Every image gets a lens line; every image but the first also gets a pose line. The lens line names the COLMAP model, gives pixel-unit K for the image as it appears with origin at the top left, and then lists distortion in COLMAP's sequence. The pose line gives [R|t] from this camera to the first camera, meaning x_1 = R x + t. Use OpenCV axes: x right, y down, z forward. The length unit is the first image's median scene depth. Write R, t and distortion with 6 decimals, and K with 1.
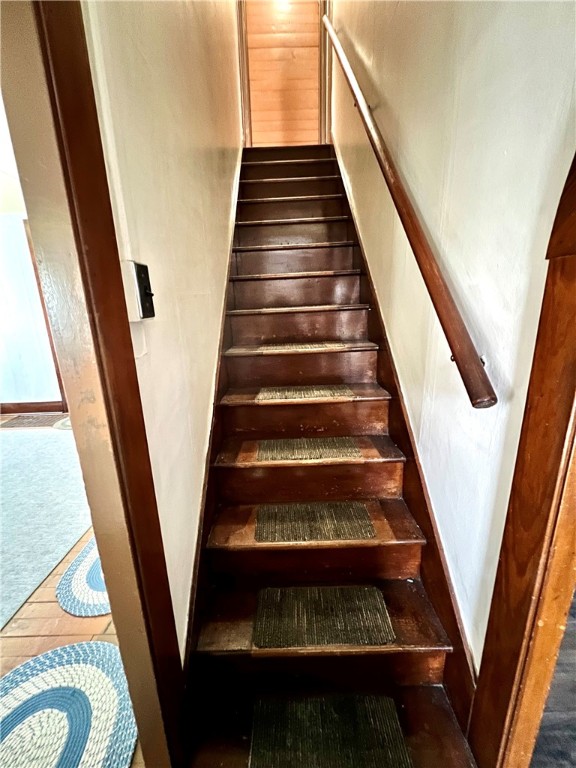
lens RADIAL K [[305.9, 0, 287.4], [0, 305.9, 383.7], [0, 0, 1]] dist [-0.000620, 0.000597]
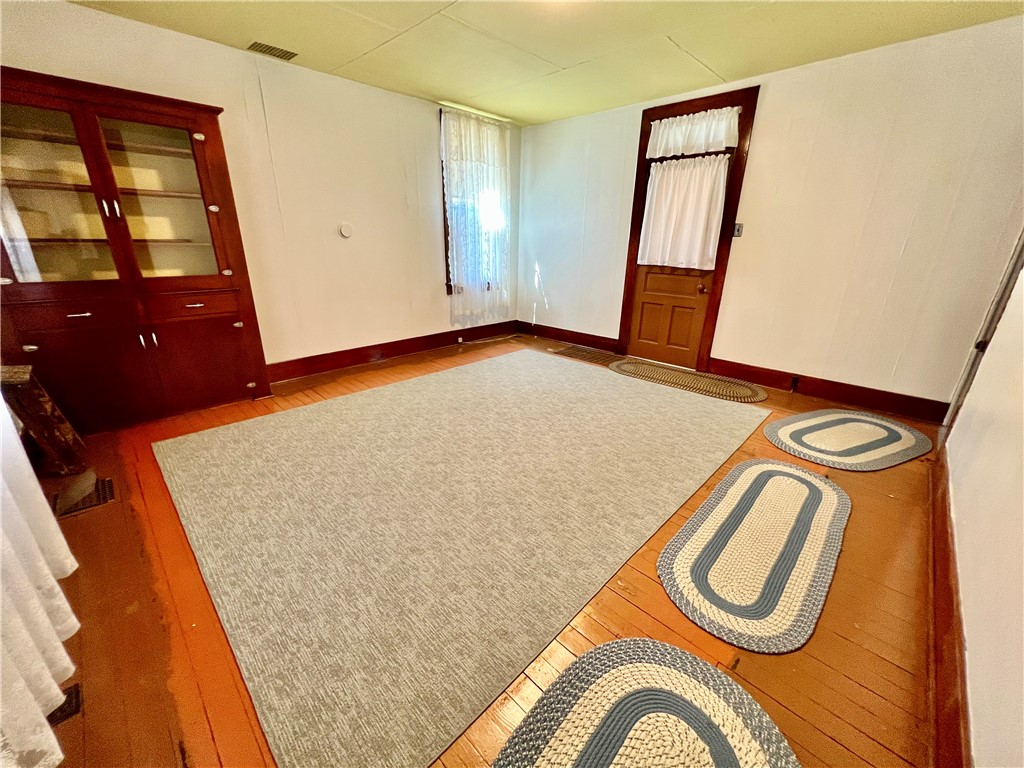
lens RADIAL K [[407.9, 0, 510.4], [0, 407.9, 384.3], [0, 0, 1]] dist [-0.000620, 0.000597]
pose [[0.707004, 0.272786, -0.652482, -0.261838], [-0.208911, 0.962000, 0.175820, 0.055717], [0.675649, 0.012005, 0.737125, -0.033282]]
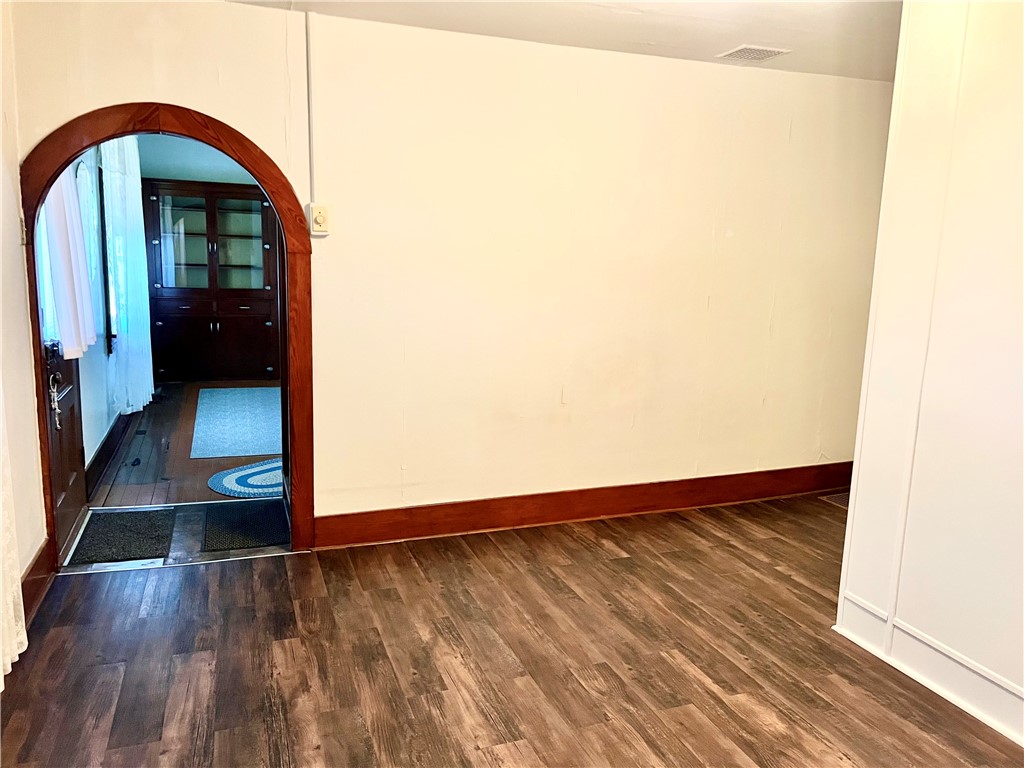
lens RADIAL K [[767.9, 0, 517.3], [0, 767.9, 386.0], [0, 0, 1]] dist [0.016503, -0.000790]
pose [[0.343718, 0.191330, -0.919375, 1.475198], [-0.276698, 0.956195, 0.095546, -0.063876], [0.897383, 0.221548, 0.381603, 0.064360]]
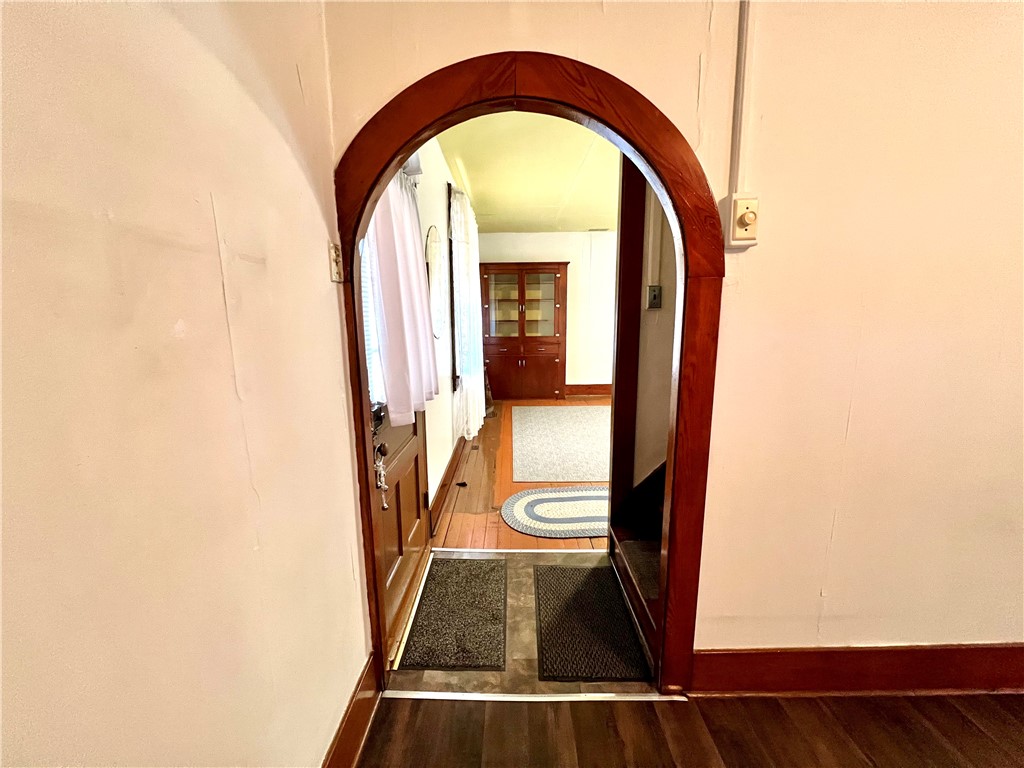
lens RADIAL K [[407.9, 0, 509.9], [0, 407.9, 386.1], [0, 0, 1]] dist [-0.000620, 0.000597]
pose [[-0.013054, 0.193956, -0.980923, 0.621228], [-0.241958, 0.951240, 0.191307, 0.021692], [0.970199, 0.239839, 0.034512, -0.008732]]
